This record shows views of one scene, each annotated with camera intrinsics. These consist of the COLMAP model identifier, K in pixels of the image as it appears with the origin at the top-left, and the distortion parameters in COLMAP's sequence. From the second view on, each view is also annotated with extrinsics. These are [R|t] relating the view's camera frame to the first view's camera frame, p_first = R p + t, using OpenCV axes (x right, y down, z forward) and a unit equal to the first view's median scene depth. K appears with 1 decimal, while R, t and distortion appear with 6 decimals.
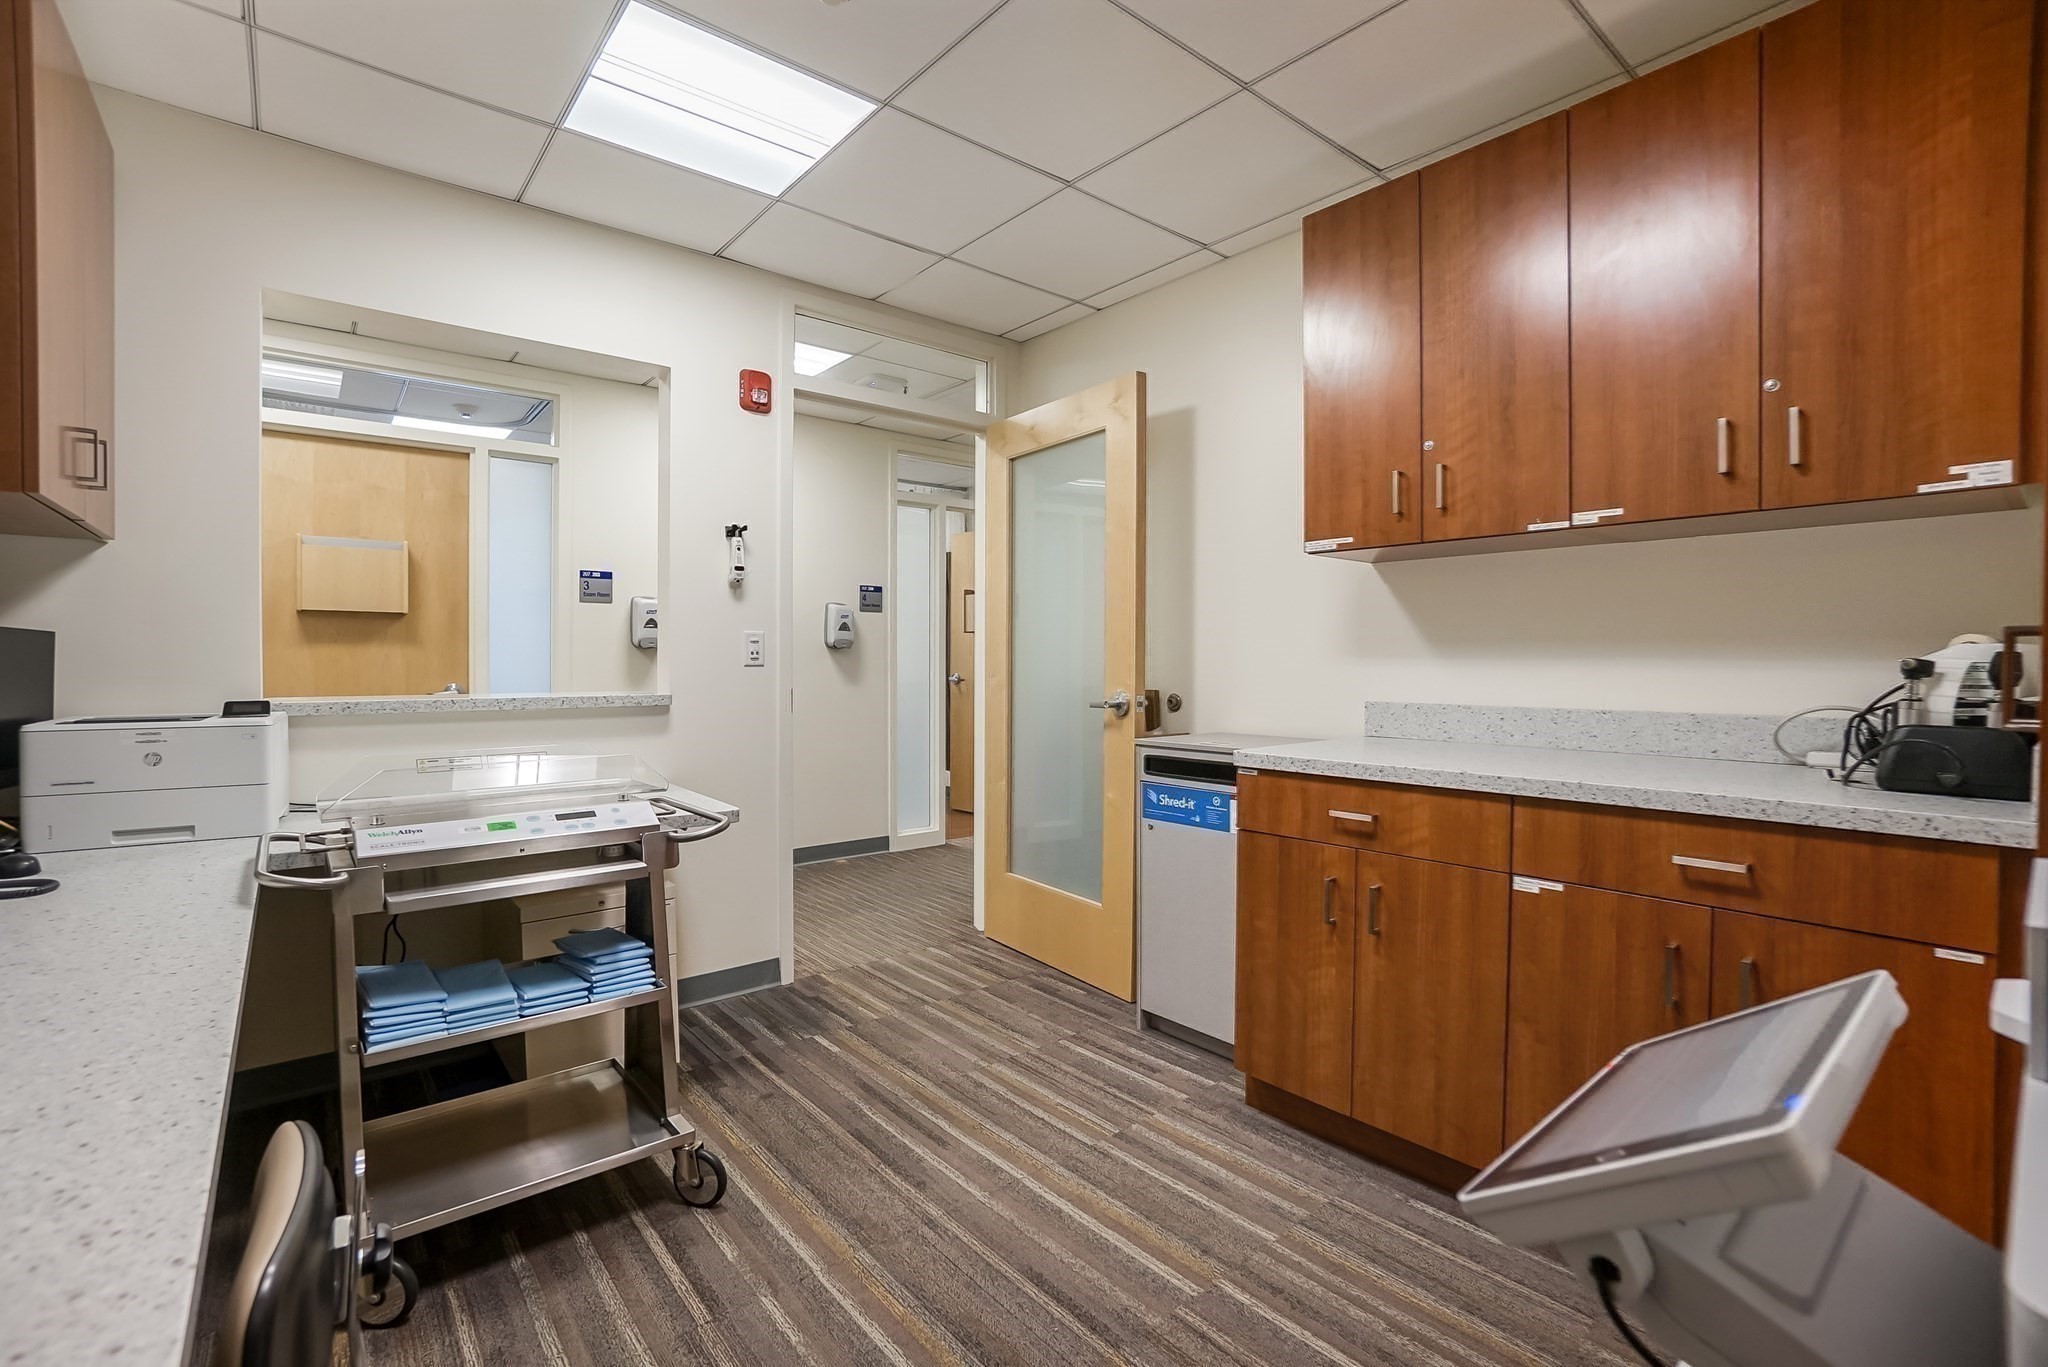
lens RADIAL K [[915.1, 0, 1019.2], [0, 915.1, 669.2], [0, 0, 1]] dist [0.000549, 0.000105]
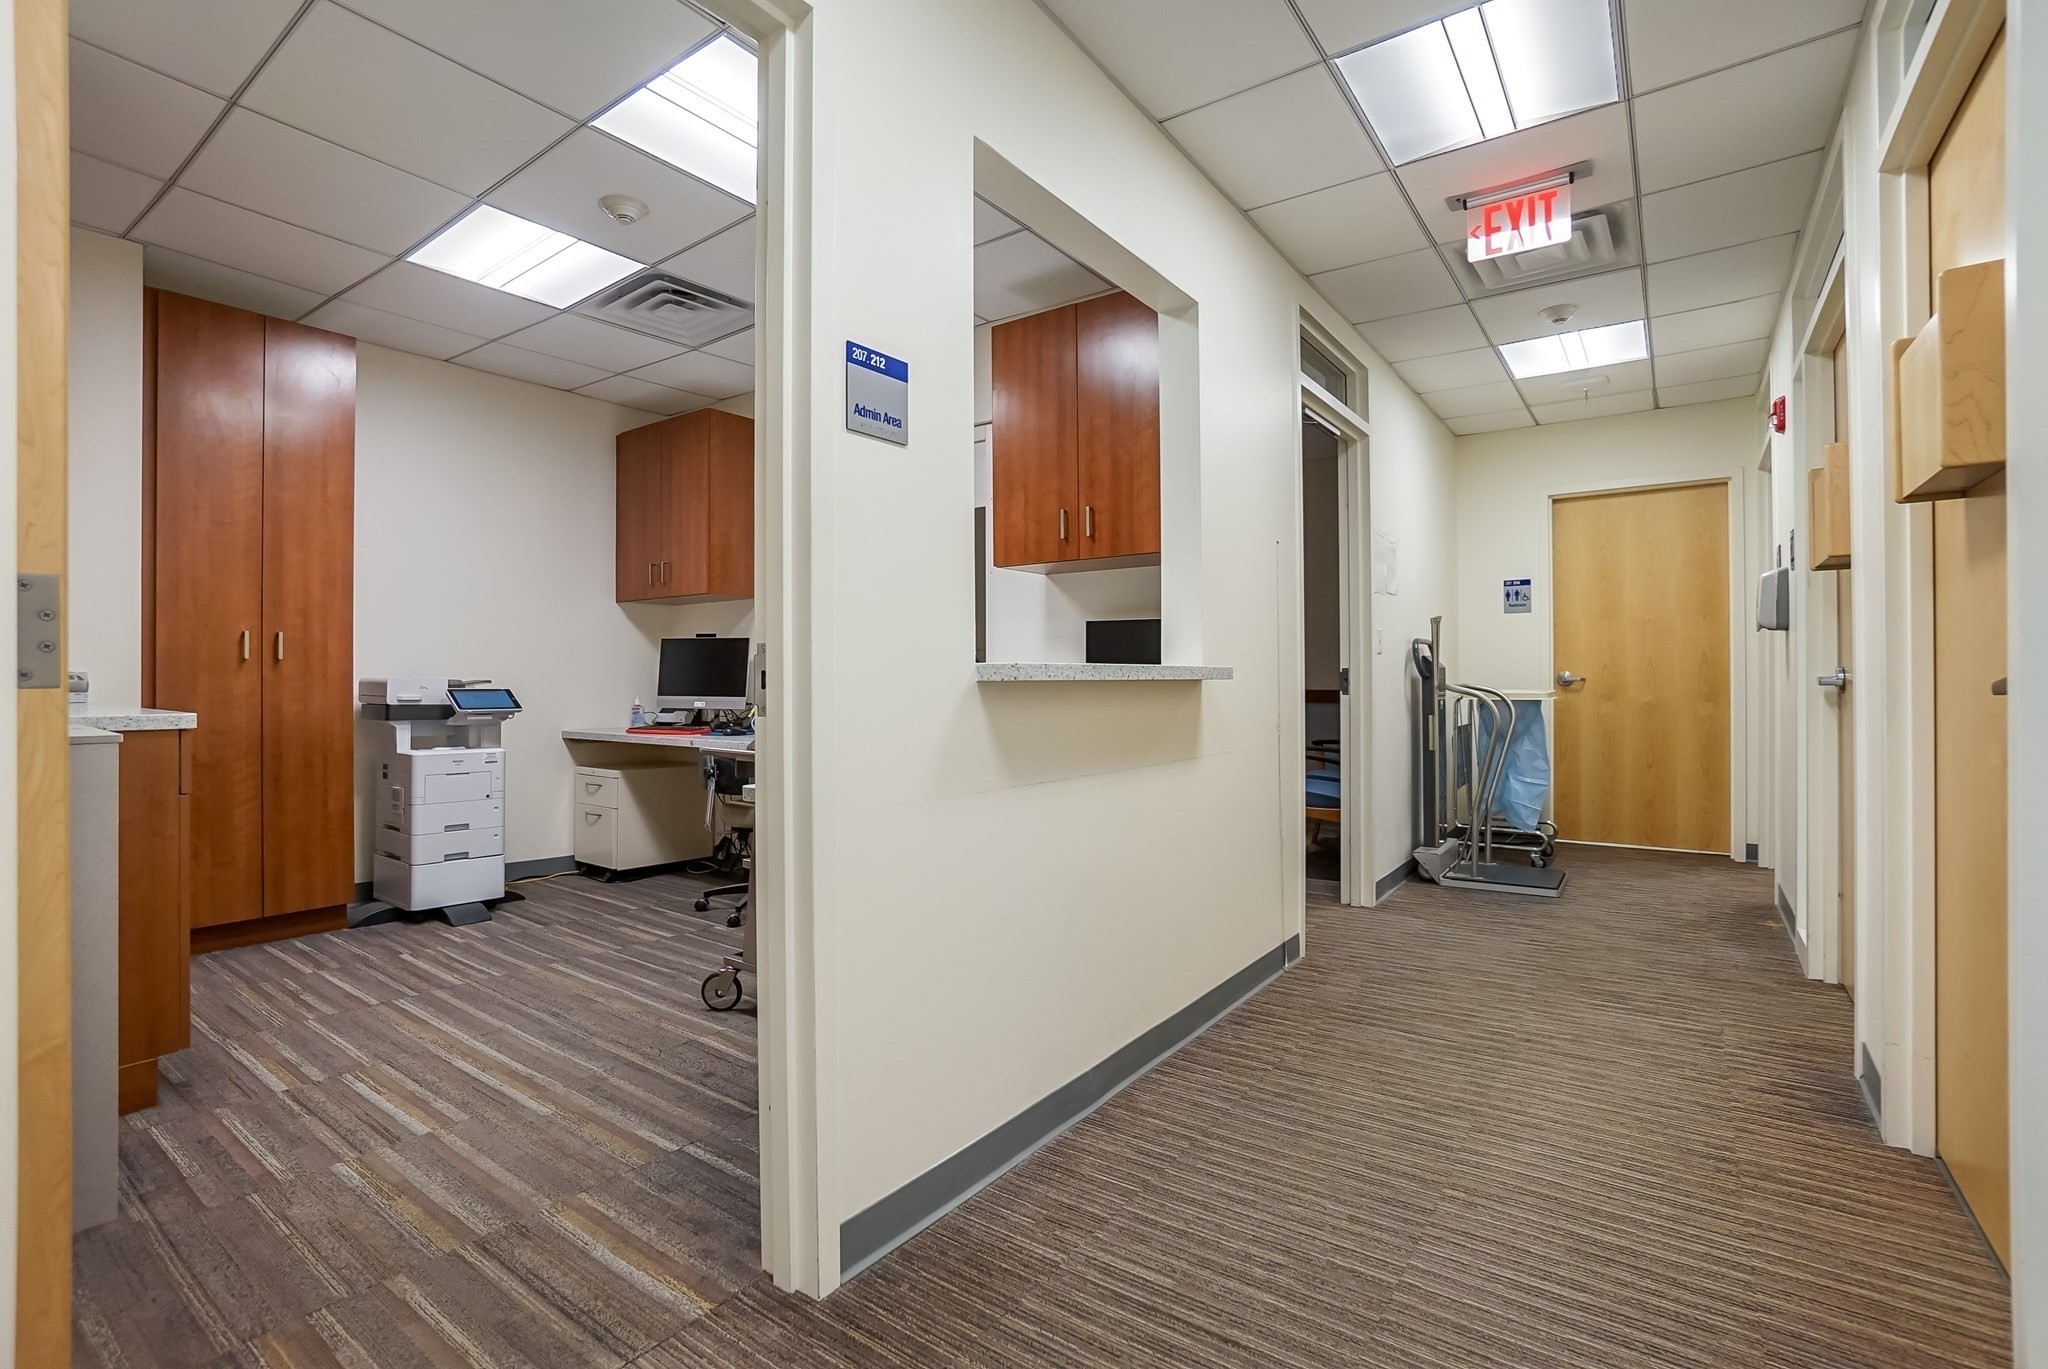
lens RADIAL K [[915.1, 0, 1019.2], [0, 915.1, 670.2], [0, 0, 1]] dist [0.000549, 0.000105]
pose [[-0.966028, -0.004725, -0.258393, -0.314613], [-0.003619, 0.999982, -0.004758, 0.031627], [0.258411, -0.003662, -0.966028, 1.883991]]
